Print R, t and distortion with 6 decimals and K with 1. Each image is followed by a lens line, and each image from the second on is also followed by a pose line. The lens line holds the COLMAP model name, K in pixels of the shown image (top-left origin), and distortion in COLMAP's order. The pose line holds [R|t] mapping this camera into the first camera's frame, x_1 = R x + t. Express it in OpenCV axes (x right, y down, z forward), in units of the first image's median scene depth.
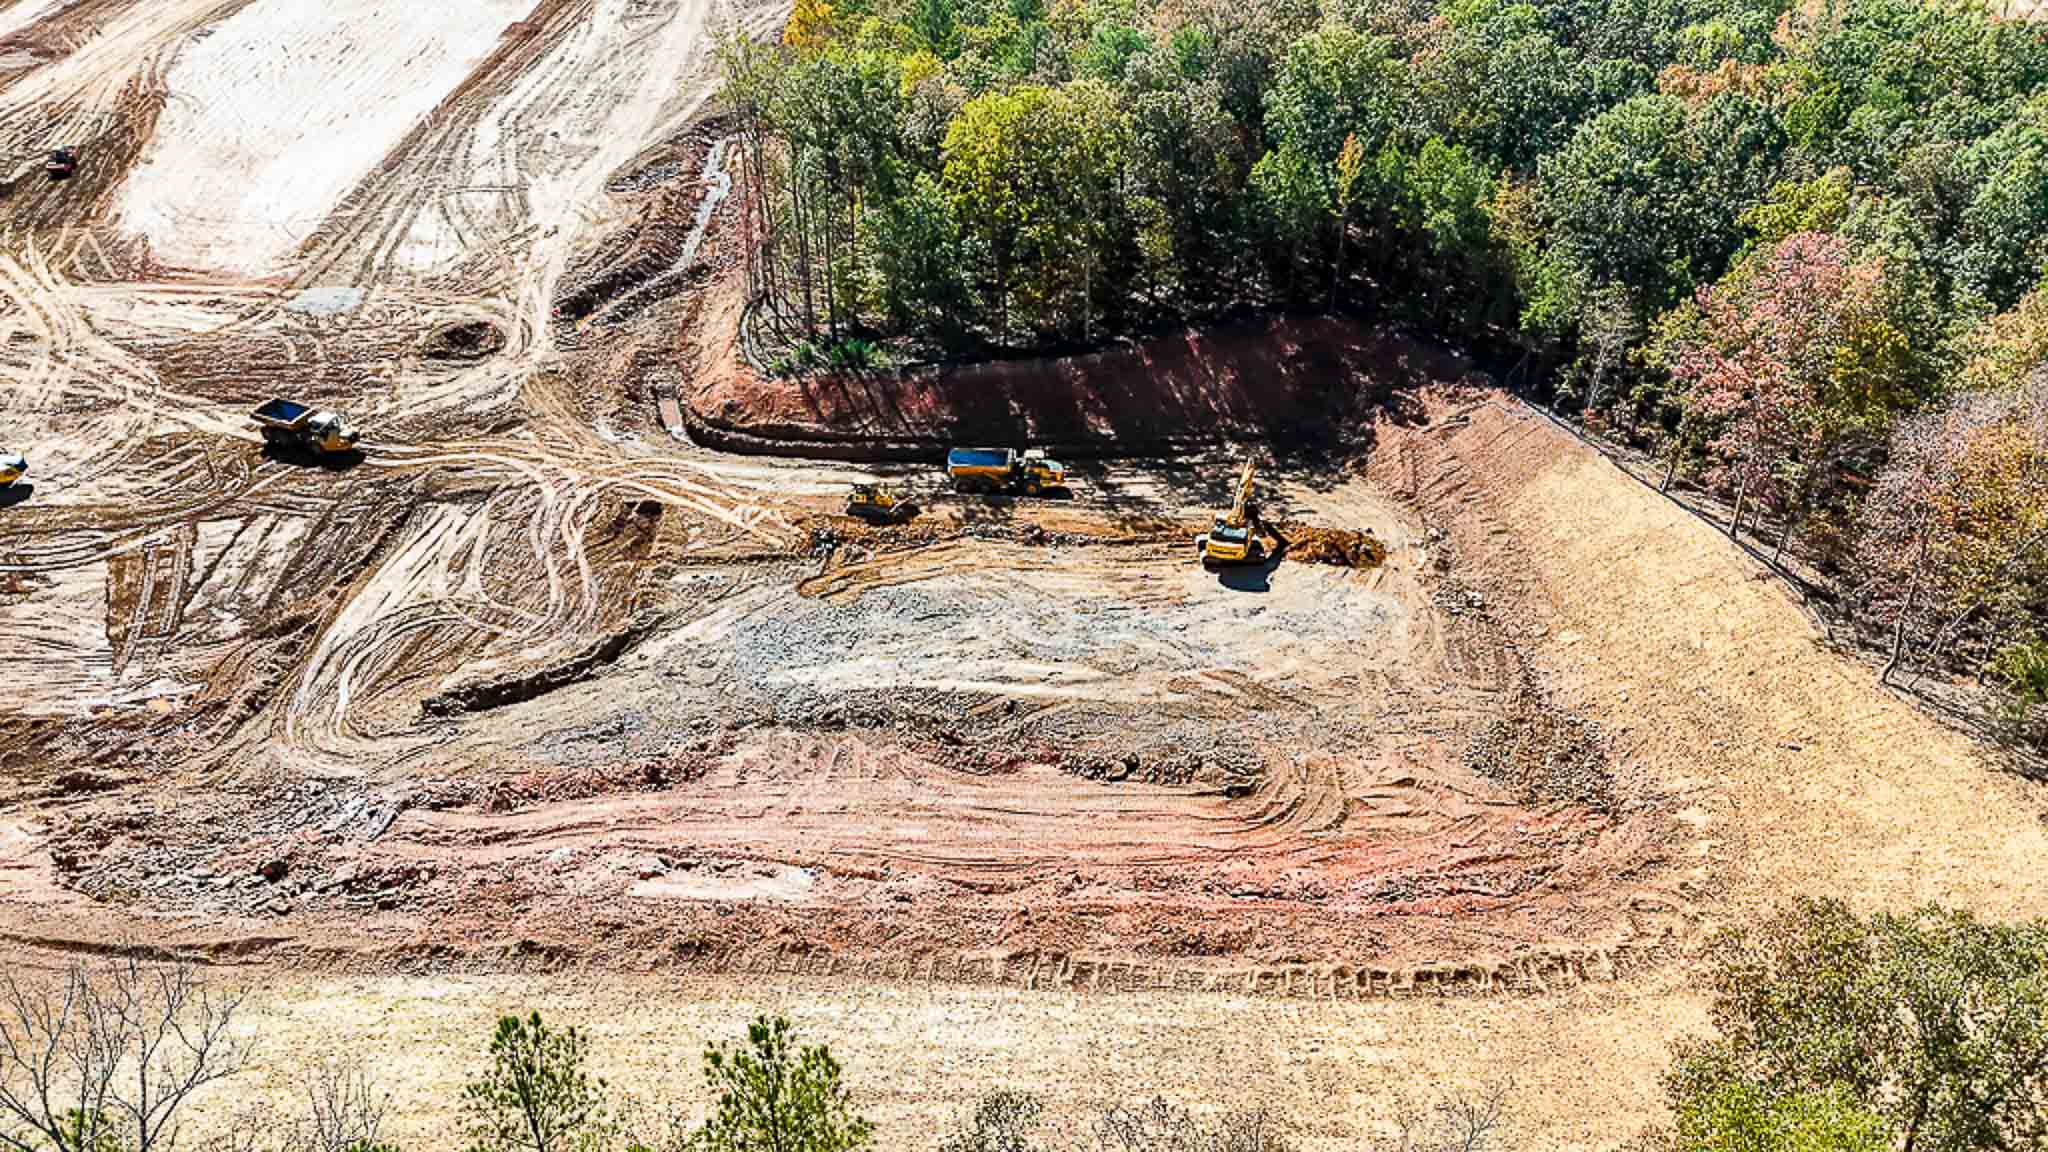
lens RADIAL K [[1502.0, 0, 1028.2], [0, 1502.0, 577.0], [0, 0, 1]] dist [0.064483, -0.055545]
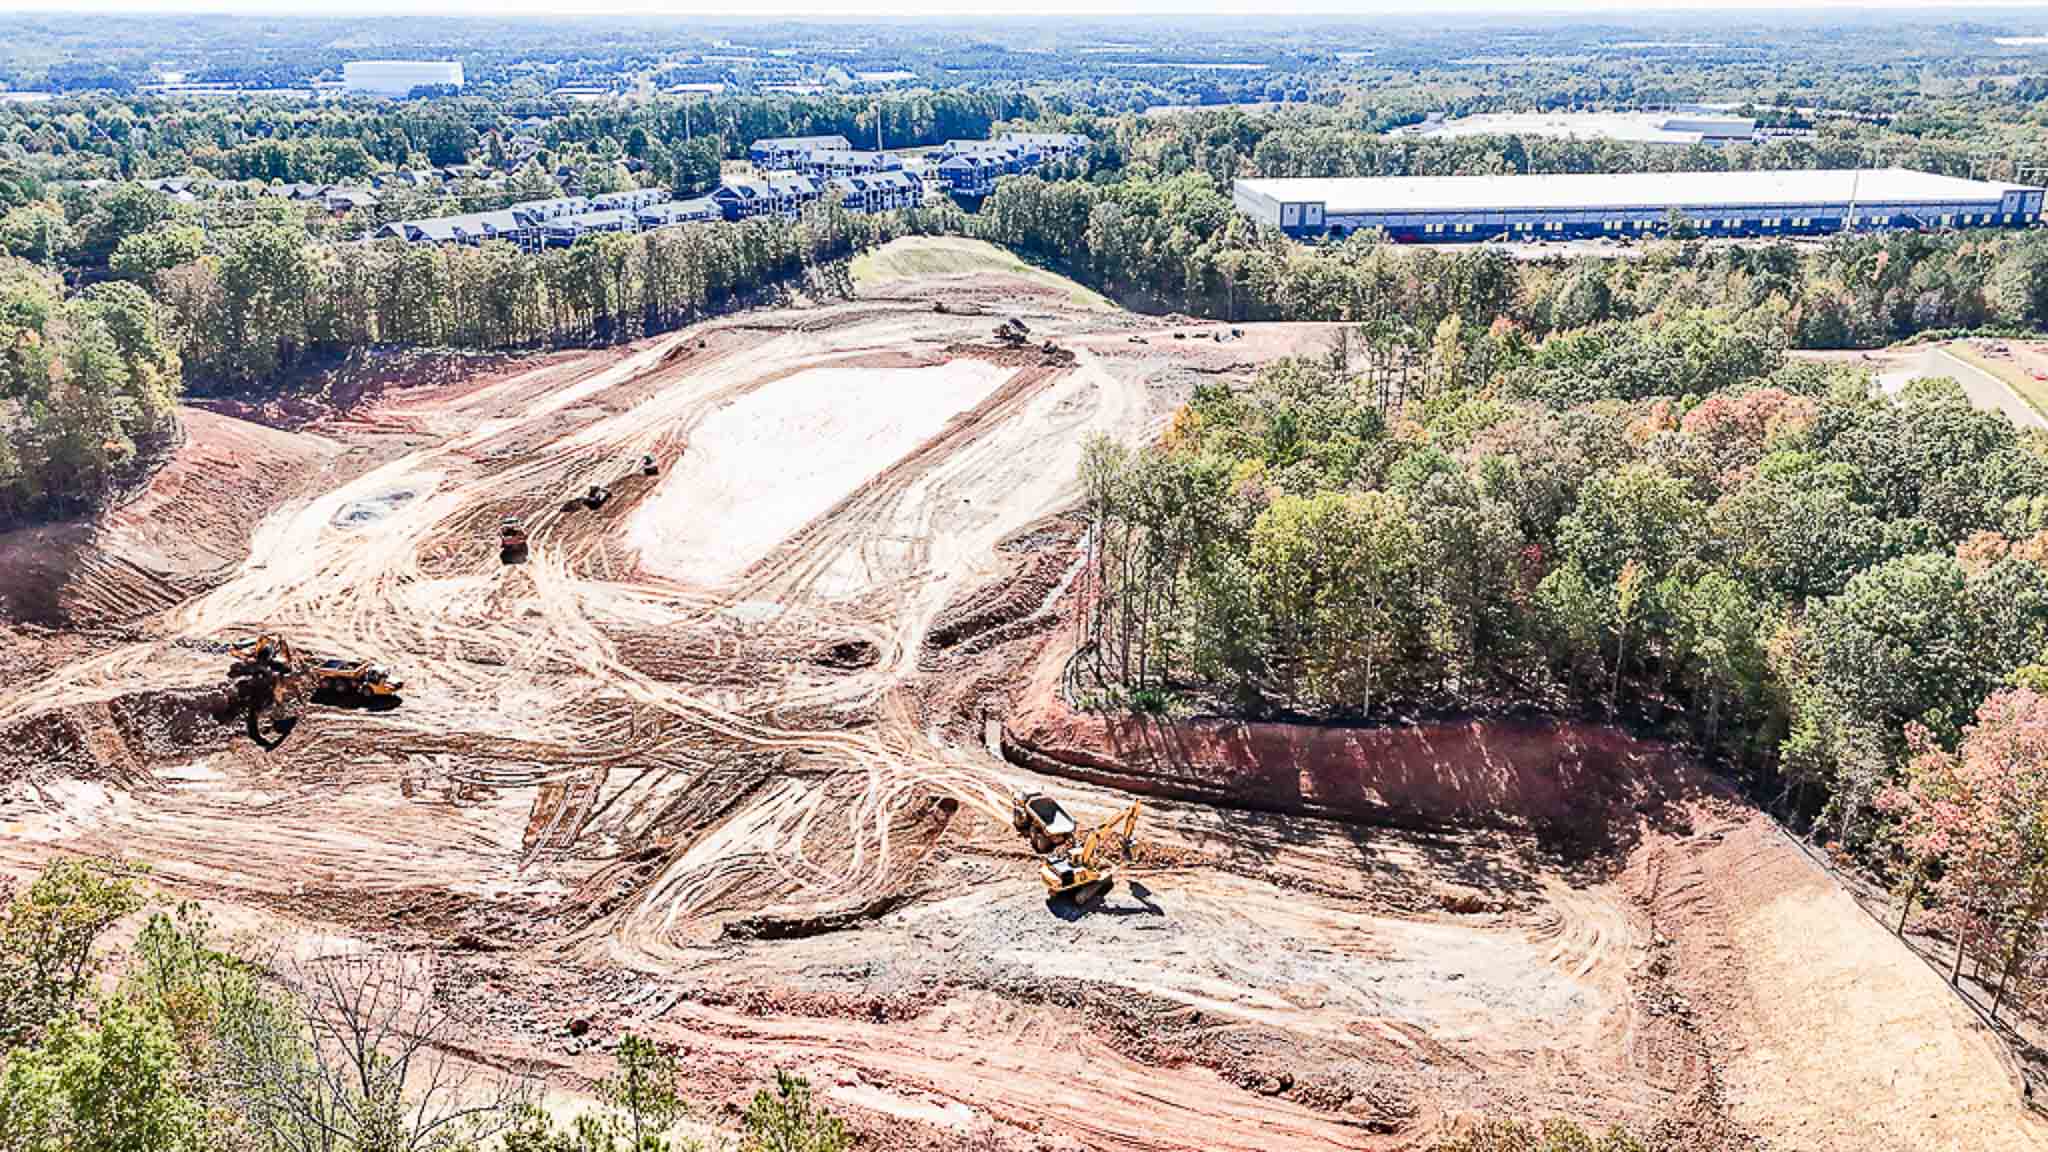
lens RADIAL K [[1502.0, 0, 1033.5], [0, 1502.0, 577.5], [0, 0, 1]] dist [0.064483, -0.055545]
pose [[0.955688, 0.102719, -0.275878, 0.112092], [-0.168098, 0.959756, -0.224969, 0.035504], [0.241667, 0.261375, 0.934495, -0.115830]]
